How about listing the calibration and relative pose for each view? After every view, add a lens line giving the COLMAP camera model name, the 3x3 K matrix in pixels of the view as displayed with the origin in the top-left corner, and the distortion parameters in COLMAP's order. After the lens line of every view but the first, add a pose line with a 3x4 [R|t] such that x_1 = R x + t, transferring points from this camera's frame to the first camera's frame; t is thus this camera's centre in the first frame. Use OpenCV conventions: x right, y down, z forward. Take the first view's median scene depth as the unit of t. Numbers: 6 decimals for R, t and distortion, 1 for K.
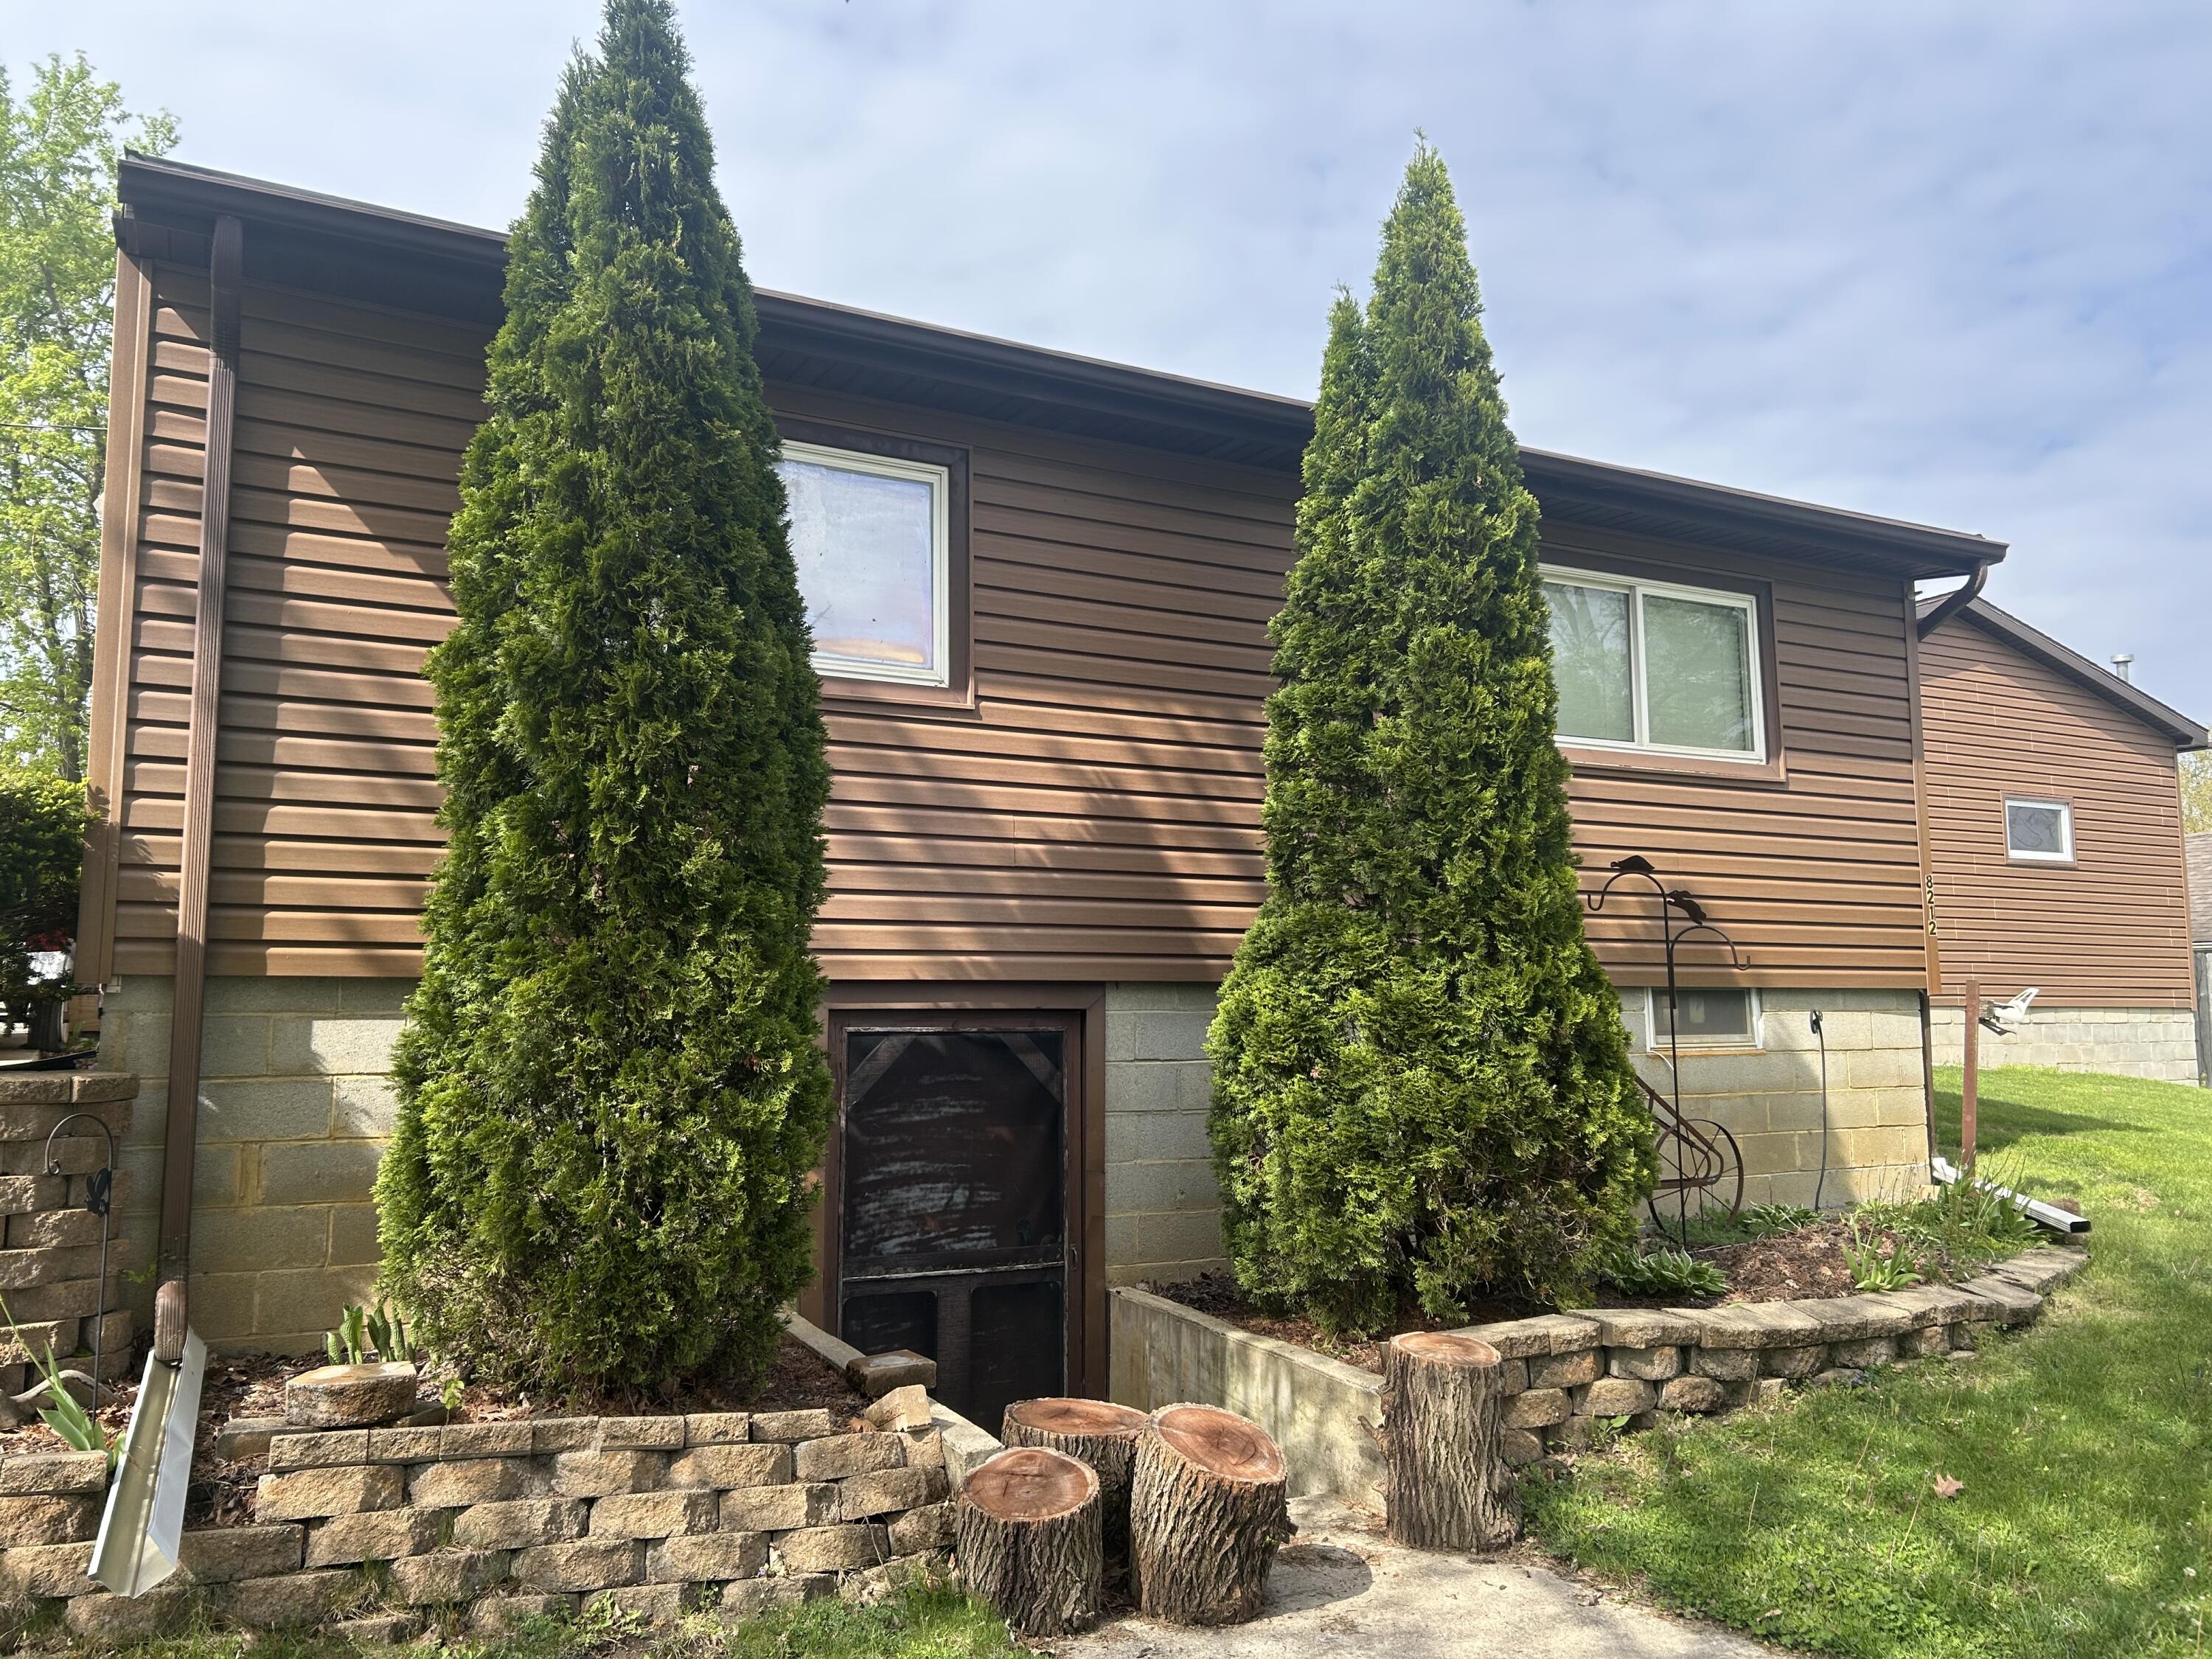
lens RADIAL K [[1672.6, 0, 1085.5], [0, 1672.6, 836.8], [0, 0, 1]] dist [0.027659, -0.036317]
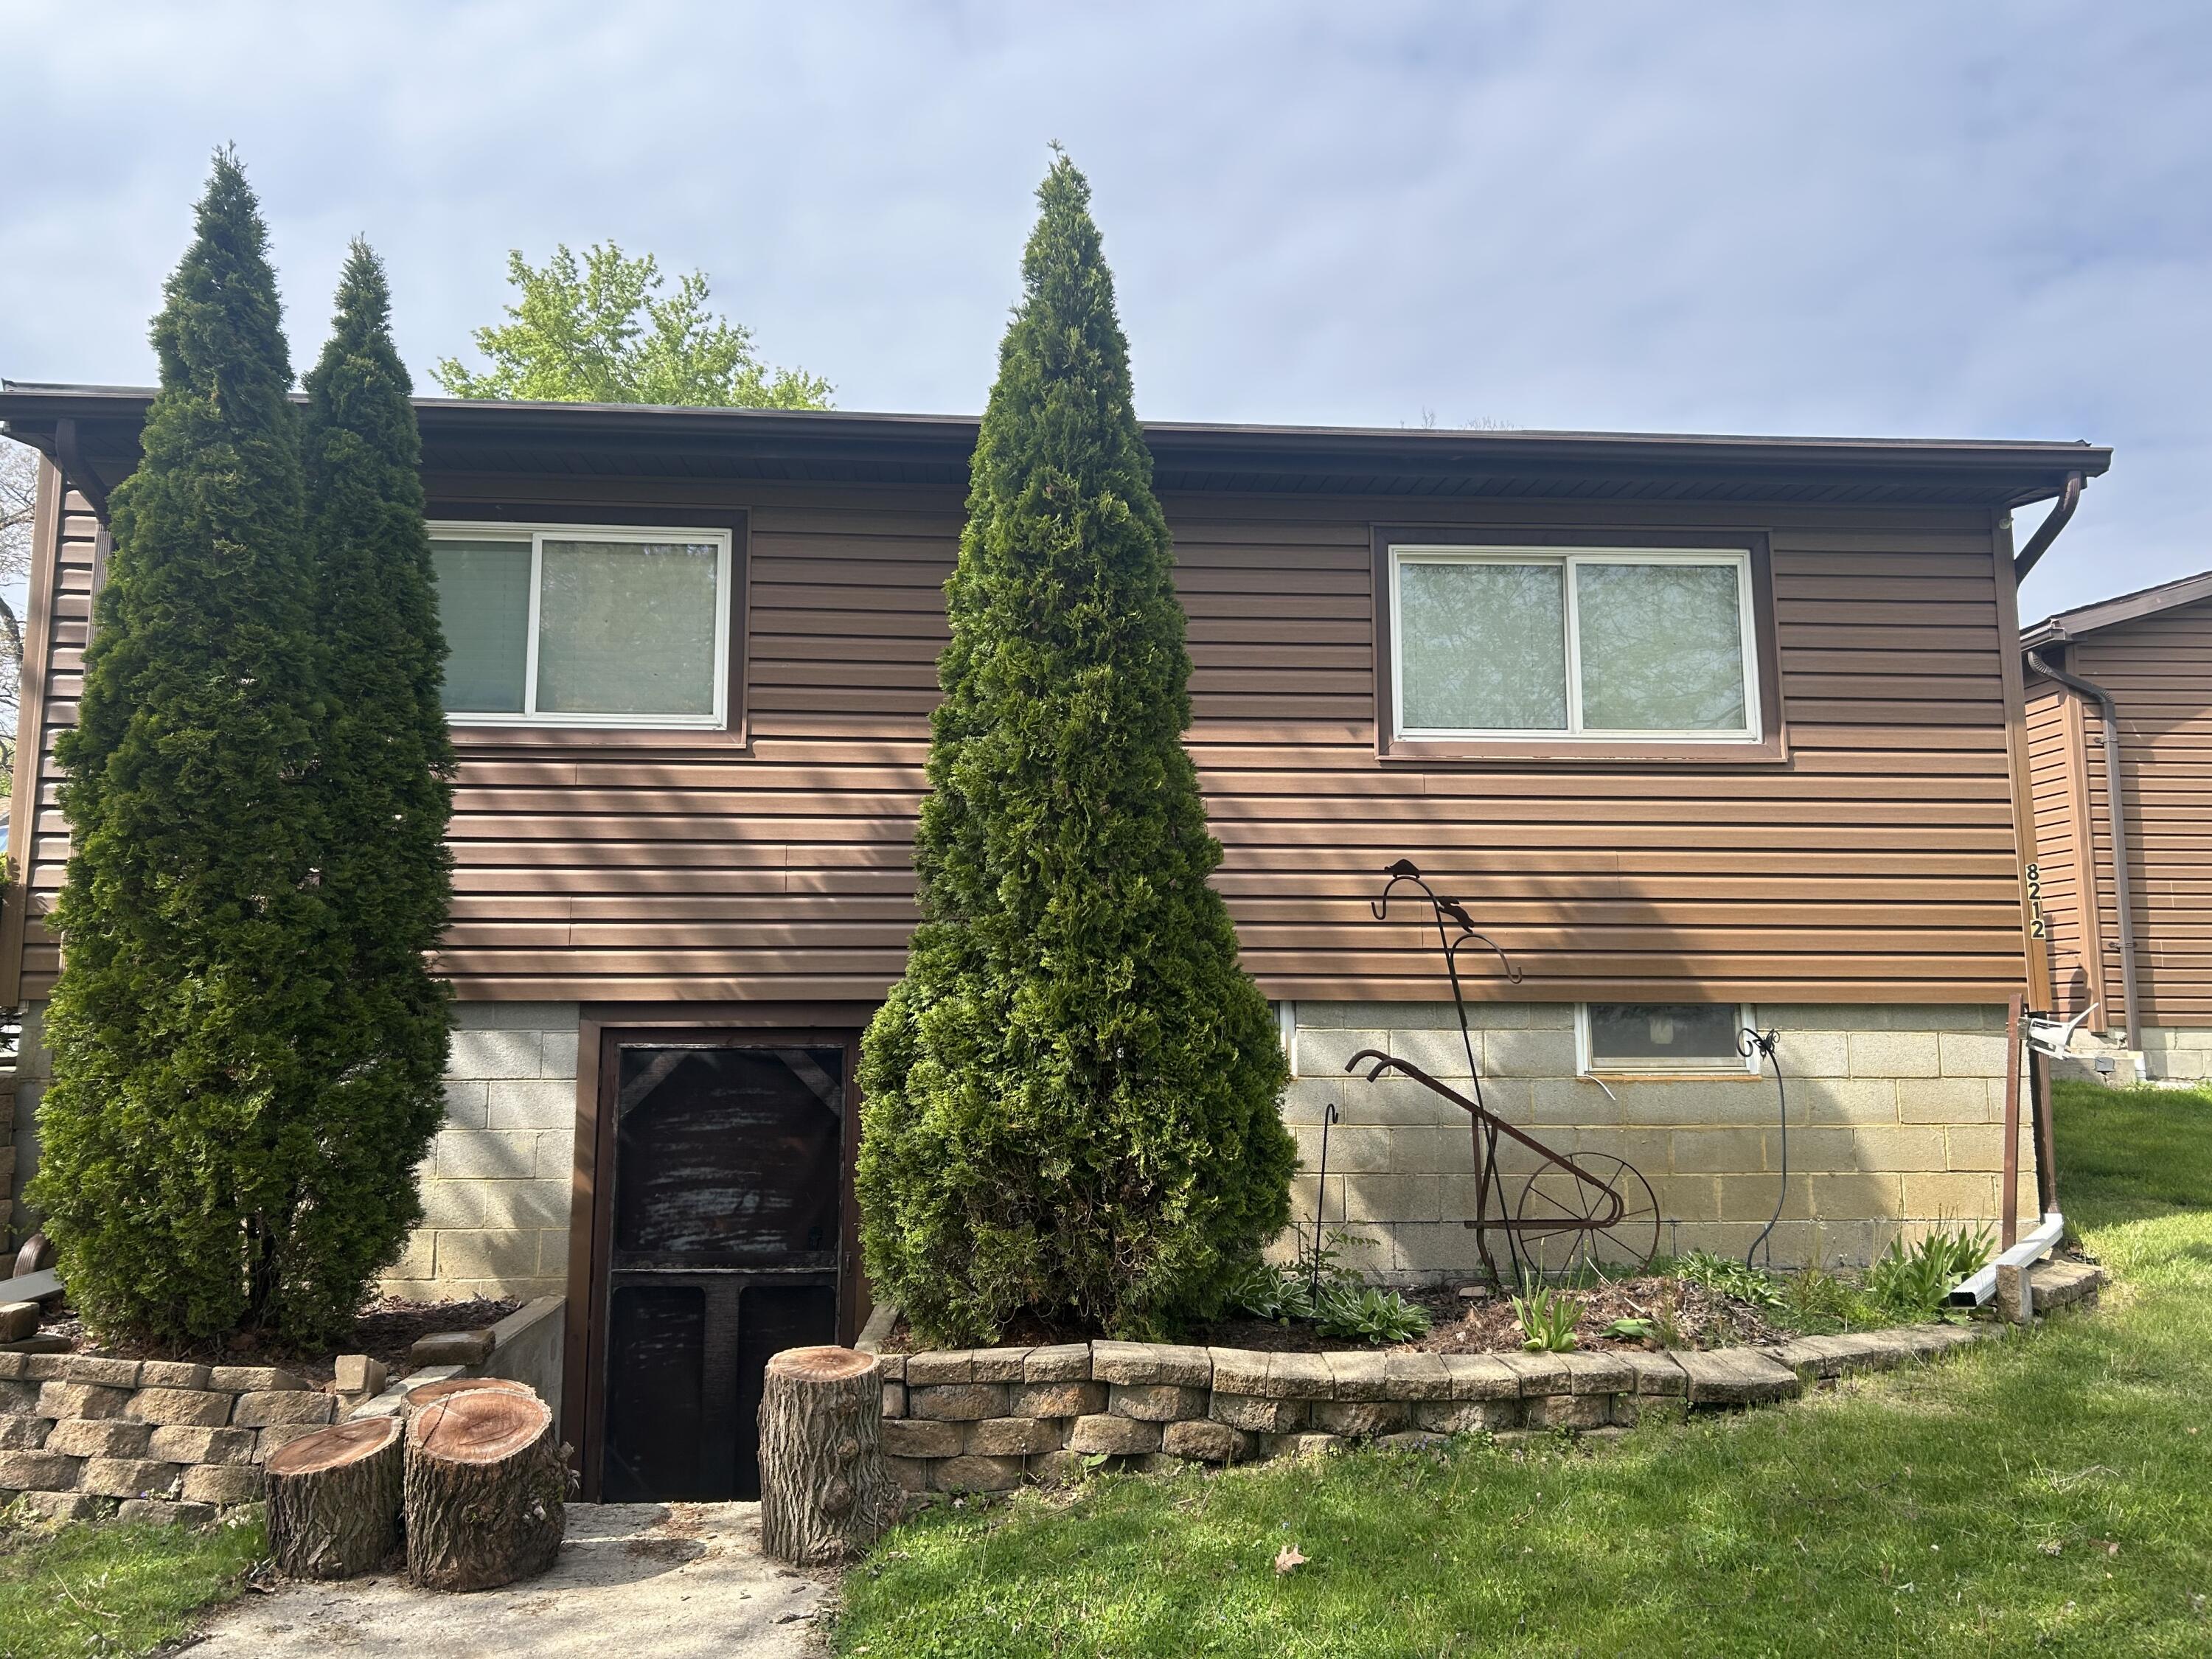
lens RADIAL K [[1672.6, 0, 1082.4], [0, 1672.6, 808.5], [0, 0, 1]] dist [0.027659, -0.036317]
pose [[0.916617, -0.051334, -0.396457, 0.587706], [0.039990, 0.998521, -0.036834, 0.011525], [0.397762, 0.017908, 0.917314, 0.097707]]
